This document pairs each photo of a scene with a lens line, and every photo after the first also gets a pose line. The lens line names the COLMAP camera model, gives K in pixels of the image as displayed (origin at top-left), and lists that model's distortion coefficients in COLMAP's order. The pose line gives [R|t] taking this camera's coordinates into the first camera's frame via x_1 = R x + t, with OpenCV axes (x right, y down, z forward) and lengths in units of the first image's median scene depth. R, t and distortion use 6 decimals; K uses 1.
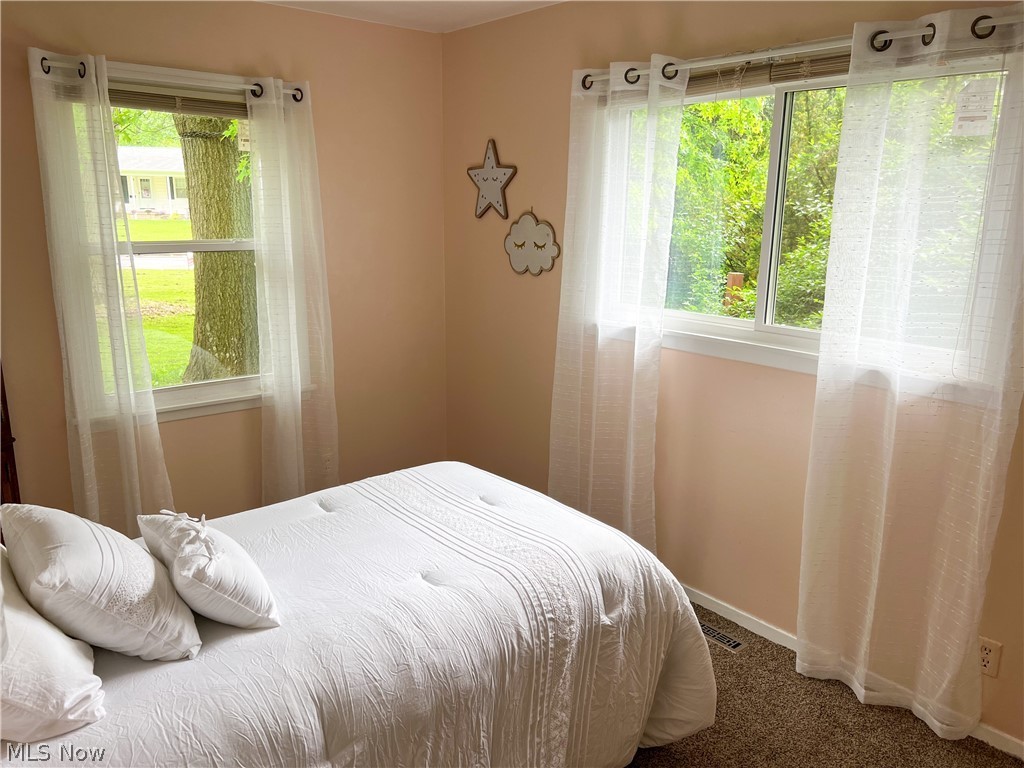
lens RADIAL K [[791.9, 0, 505.0], [0, 791.9, 381.4], [0, 0, 1]] dist [0.058697, -0.038464]
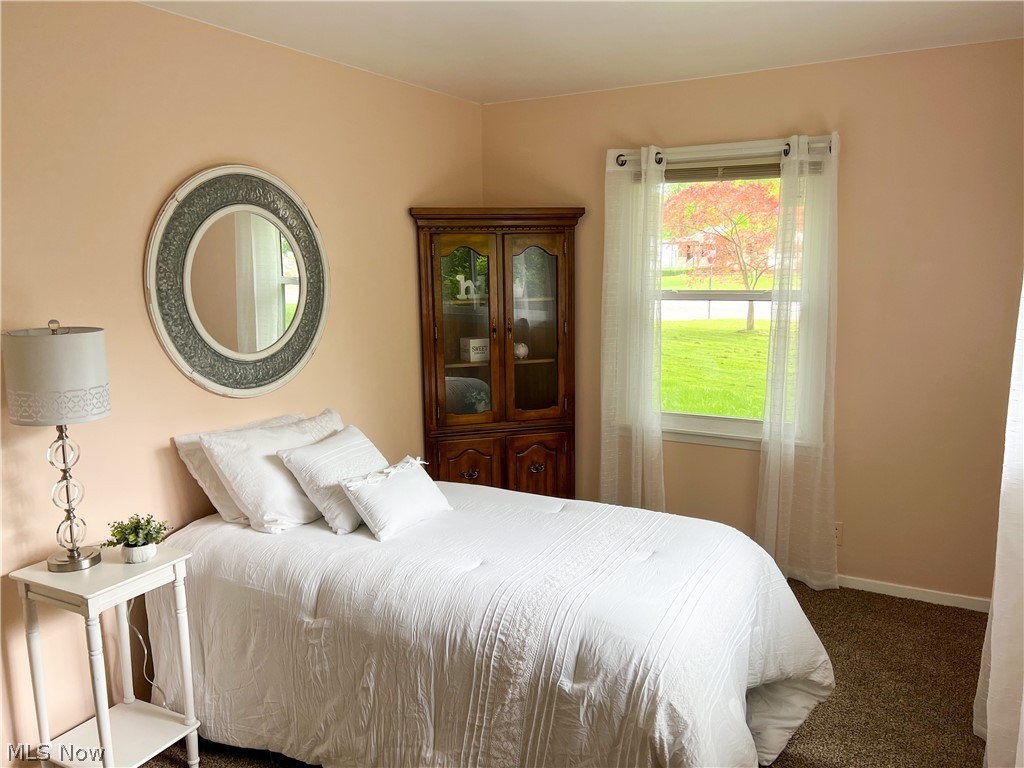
lens RADIAL K [[791.9, 0, 502.2], [0, 791.9, 386.3], [0, 0, 1]] dist [0.058697, -0.038464]
pose [[0.350254, 0.134223, -0.926988, 0.990426], [-0.195544, 0.978350, 0.067776, -0.102327], [0.916016, 0.157528, 0.368917, 0.559446]]
